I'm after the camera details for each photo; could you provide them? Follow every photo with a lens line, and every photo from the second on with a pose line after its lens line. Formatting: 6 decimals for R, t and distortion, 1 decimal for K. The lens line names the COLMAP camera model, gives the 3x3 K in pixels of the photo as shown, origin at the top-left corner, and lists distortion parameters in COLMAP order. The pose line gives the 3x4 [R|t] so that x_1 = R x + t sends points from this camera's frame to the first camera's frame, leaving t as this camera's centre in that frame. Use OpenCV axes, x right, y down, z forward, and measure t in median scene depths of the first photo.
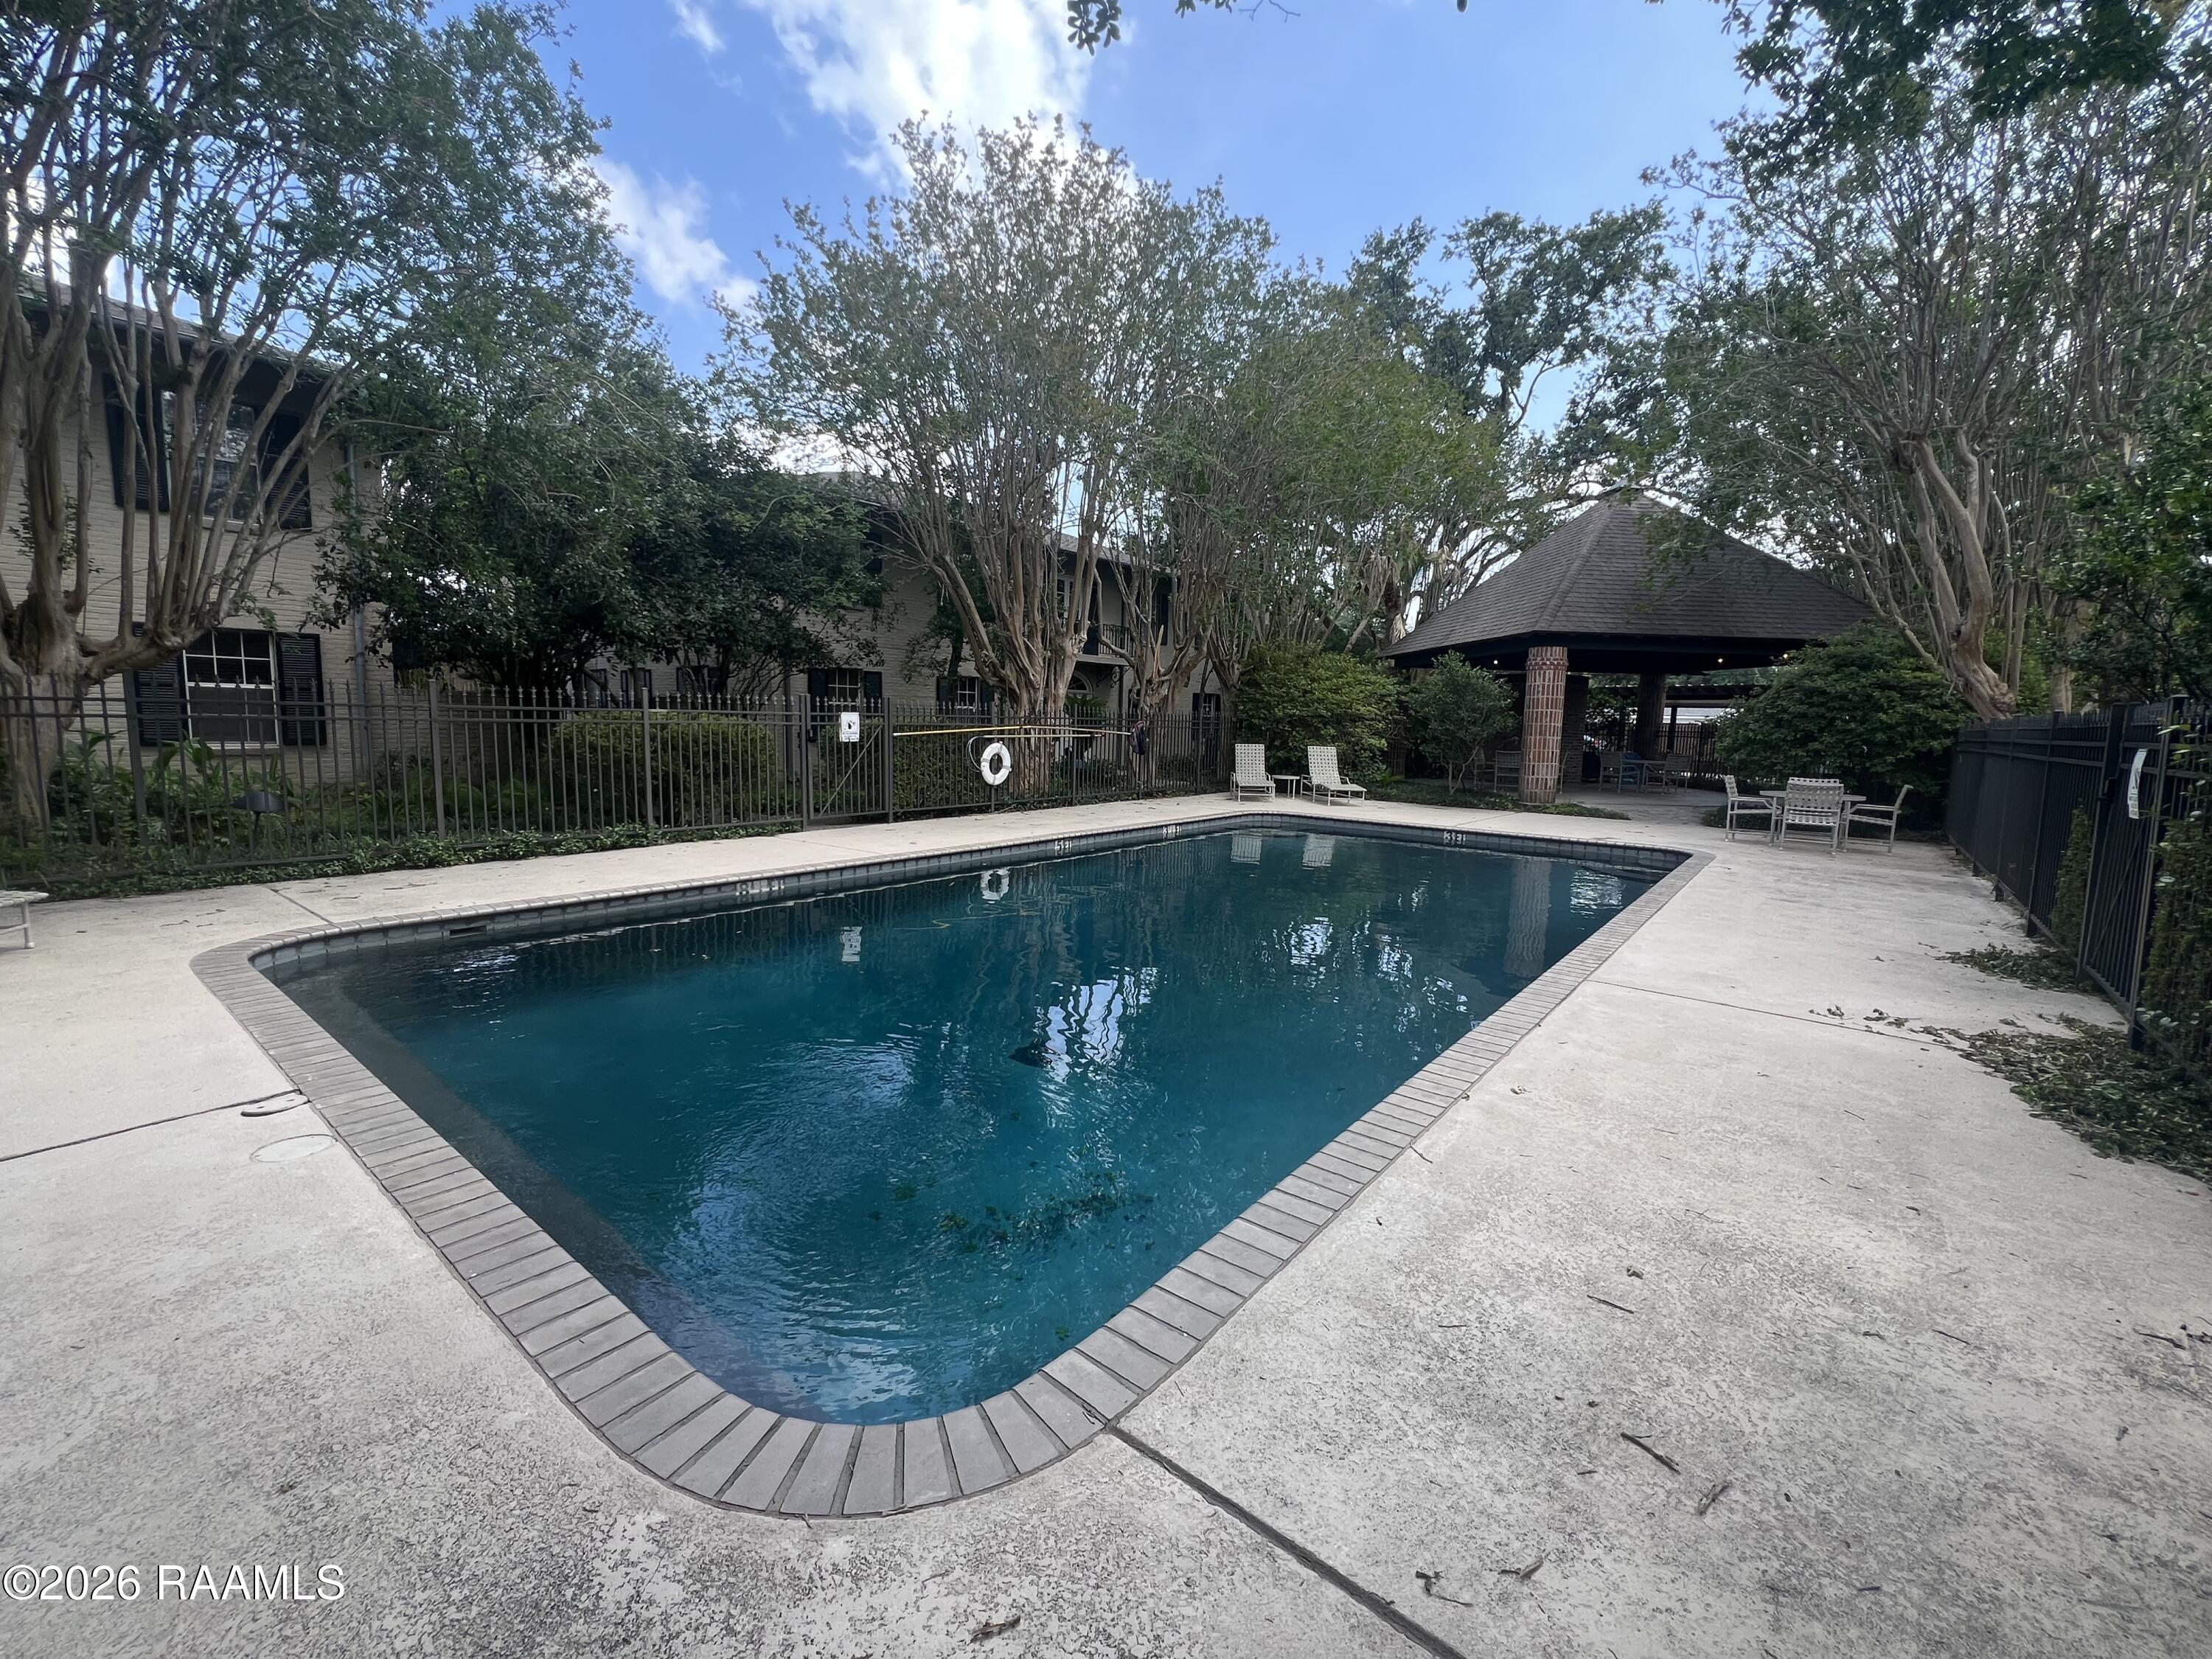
lens RADIAL K [[921.0, 0, 1106.0], [0, 921.0, 829.5], [0, 0, 1]] dist [0.006643, -0.000852]
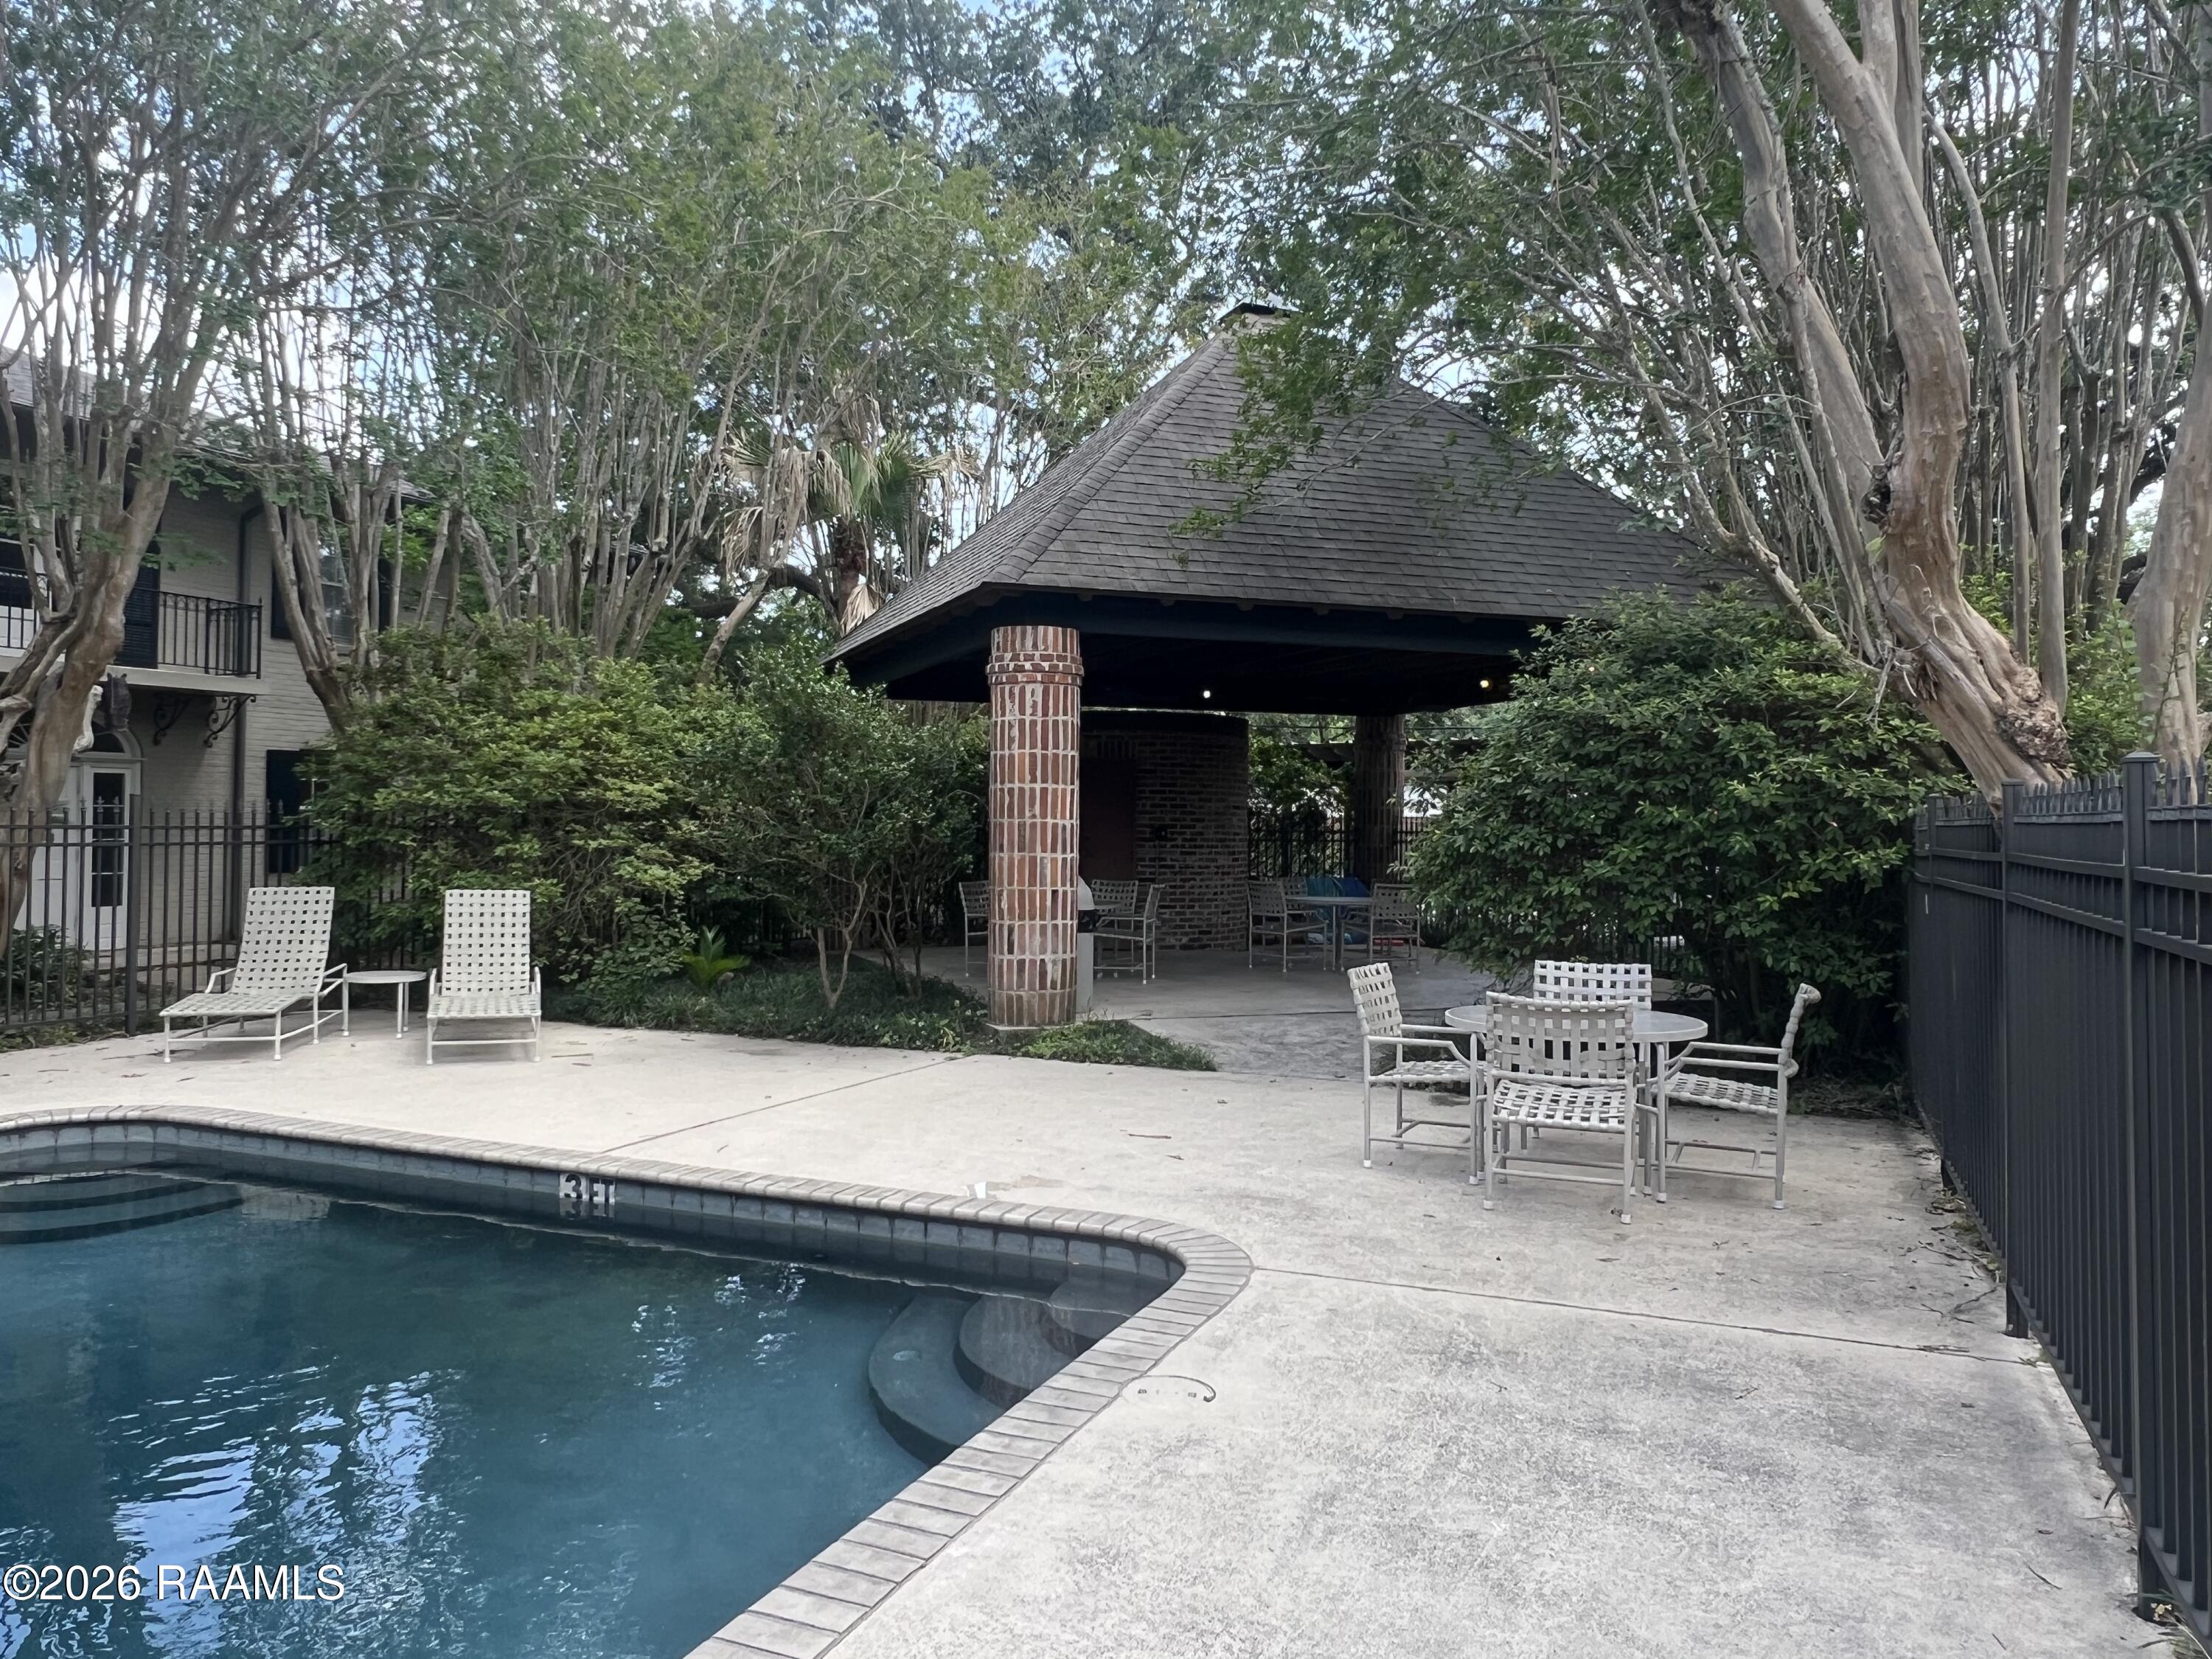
lens RADIAL K [[1528.7, 0, 1106.0], [0, 1528.7, 829.5], [0, 0, 1]] dist [0.002521, -0.000694]
pose [[0.966224, -0.015784, 0.257221, 0.419140], [0.044425, 0.993382, -0.105919, -0.050286], [-0.253847, 0.113769, 0.960530, 0.458766]]
